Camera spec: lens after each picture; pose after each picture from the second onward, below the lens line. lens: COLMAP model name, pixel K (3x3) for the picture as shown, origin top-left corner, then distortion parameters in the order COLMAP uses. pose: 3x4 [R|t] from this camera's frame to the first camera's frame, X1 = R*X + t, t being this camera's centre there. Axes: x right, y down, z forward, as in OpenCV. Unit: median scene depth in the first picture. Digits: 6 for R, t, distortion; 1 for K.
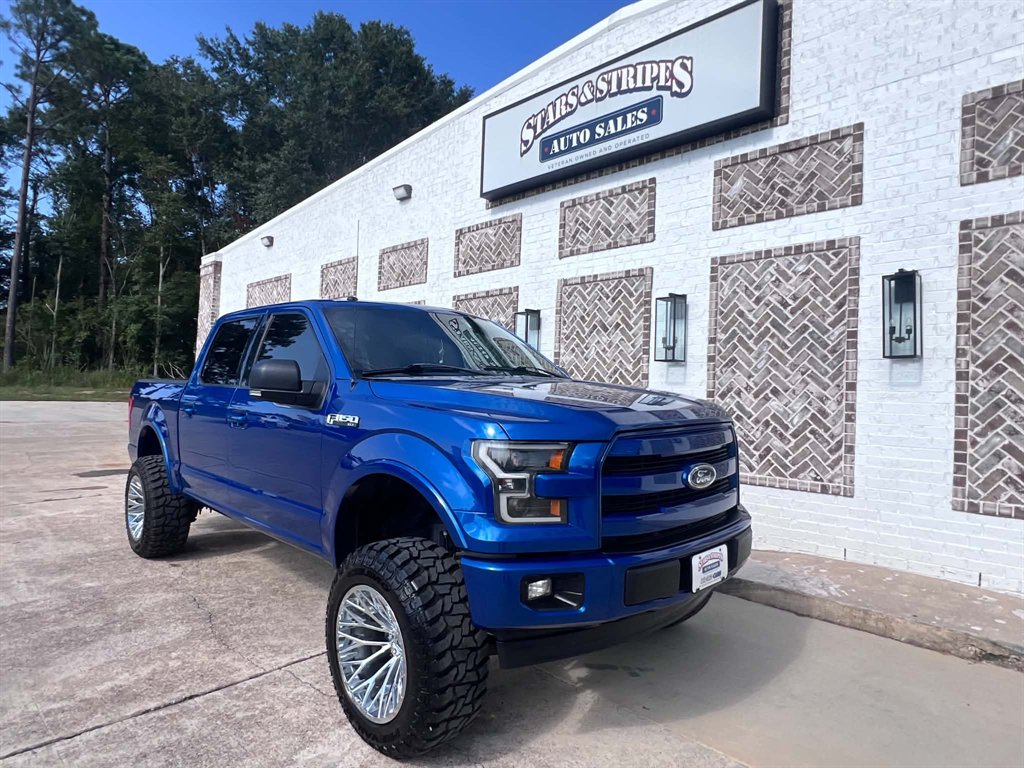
lens RADIAL K [[613.5, 0, 509.5], [0, 613.5, 389.4], [0, 0, 1]] dist [-0.002537, 0.001174]
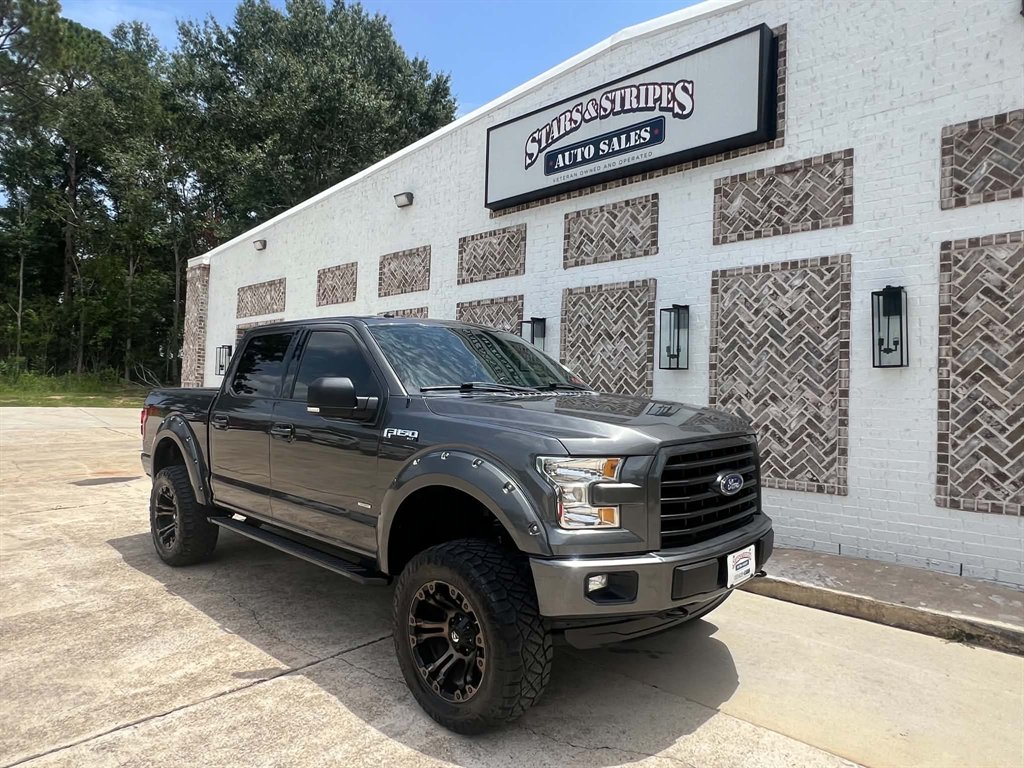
lens RADIAL K [[641.1, 0, 509.0], [0, 641.1, 387.3], [0, 0, 1]] dist [-0.001524, 0.000054]
pose [[0.999603, -0.005717, 0.027585, -0.049984], [0.005838, 0.999974, -0.004335, -0.011169], [-0.027560, 0.004495, 0.999610, -0.088155]]
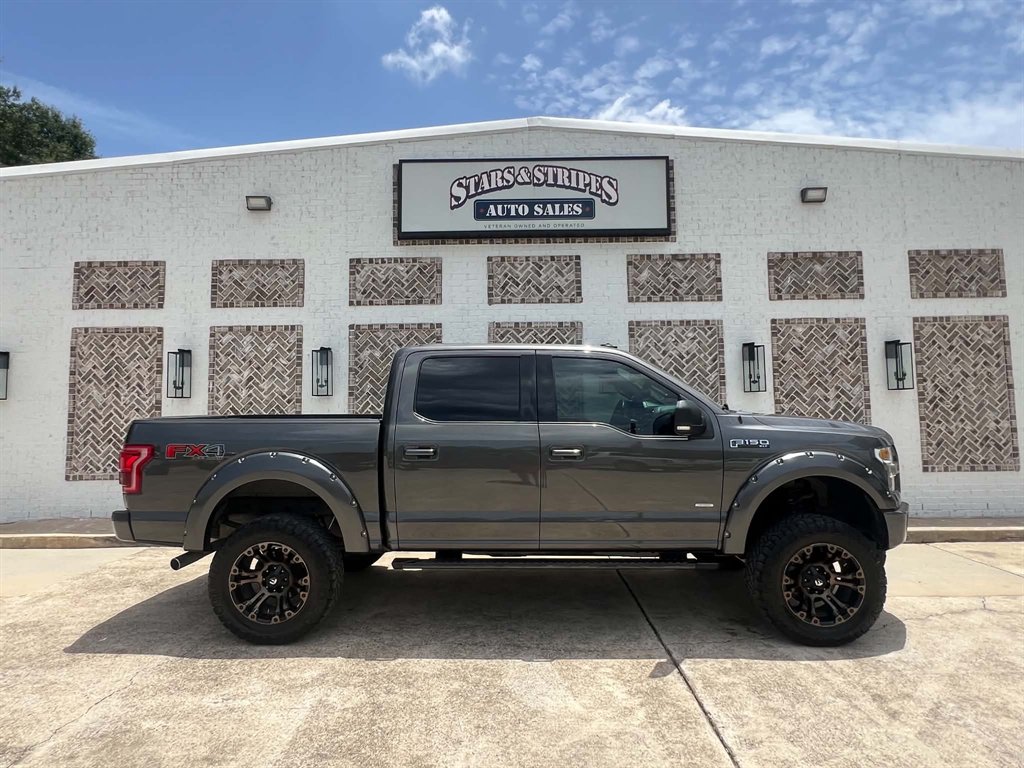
lens RADIAL K [[609.3, 0, 506.1], [0, 609.3, 386.3], [0, 0, 1]] dist [0.001505, -0.003539]
pose [[0.713841, 0.002460, 0.700304, -0.837562], [0.025069, 0.999263, -0.029064, -0.025582], [-0.699859, 0.038303, 0.713253, 0.179058]]
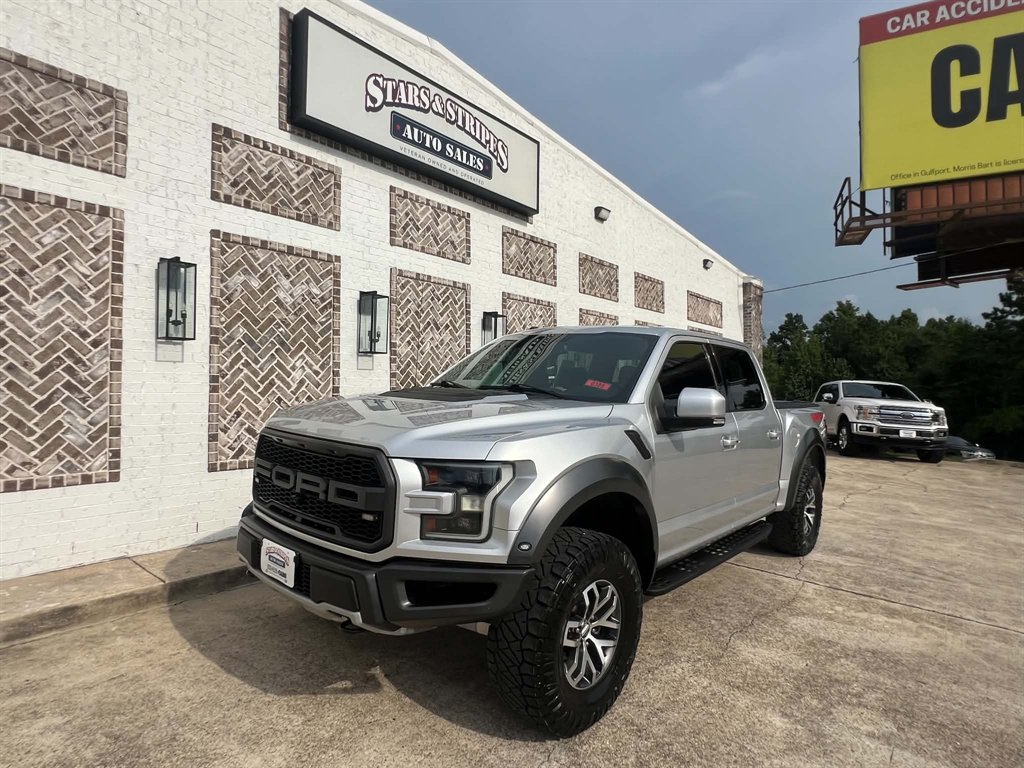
lens RADIAL K [[562.5, 0, 508.5], [0, 562.5, 383.5], [0, 0, 1]] dist [-0.004938, 0.002460]
pose [[-0.084148, -0.022943, 0.996189, -0.960088], [-0.027393, 0.999410, 0.020703, -0.023039], [-0.996077, -0.025547, -0.084727, 1.043602]]
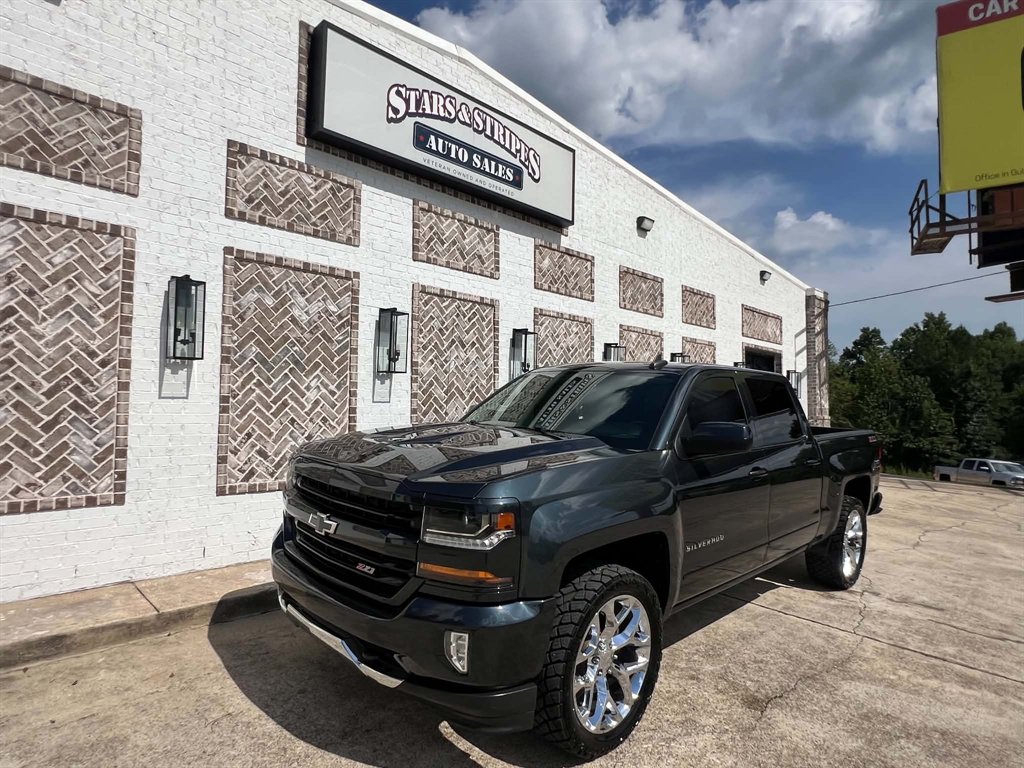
lens RADIAL K [[575.0, 0, 507.9], [0, 575.0, 388.2], [0, 0, 1]] dist [-0.006859, 0.003170]
pose [[0.009247, -0.001306, 0.999956, -0.920738], [-0.032712, 0.999464, 0.001608, -0.031067], [-0.999422, -0.032726, 0.009200, 0.994214]]
